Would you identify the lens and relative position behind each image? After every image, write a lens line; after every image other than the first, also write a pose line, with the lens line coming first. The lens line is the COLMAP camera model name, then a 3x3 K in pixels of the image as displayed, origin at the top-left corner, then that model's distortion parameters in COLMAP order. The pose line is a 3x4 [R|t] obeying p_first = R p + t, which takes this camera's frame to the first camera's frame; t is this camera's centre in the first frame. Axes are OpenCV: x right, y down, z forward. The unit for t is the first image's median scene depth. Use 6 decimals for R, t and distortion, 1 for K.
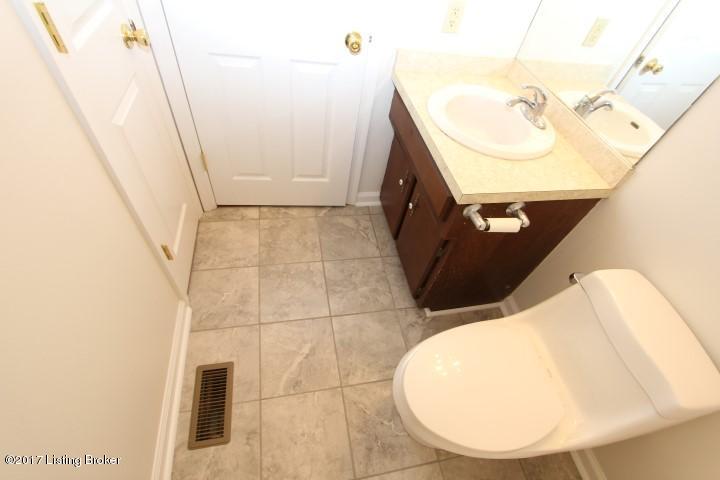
lens RADIAL K [[332.0, 0, 360.0], [0, 332.0, 240.0], [0, 0, 1]] dist [-0.003111, -0.000628]
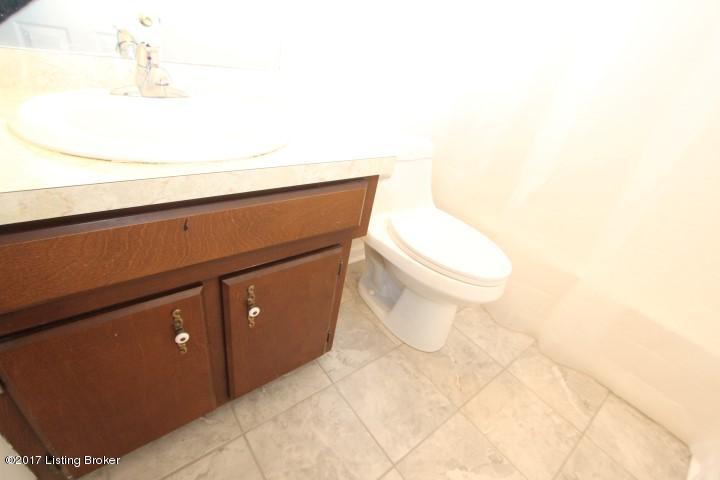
lens RADIAL K [[332.0, 0, 360.0], [0, 332.0, 240.0], [0, 0, 1]] dist [-0.003111, -0.000628]
pose [[-0.425299, -0.645664, 0.634222, -0.193188], [0.515932, 0.402785, 0.756028, -0.483310], [-0.743596, 0.648754, 0.161815, 0.699306]]
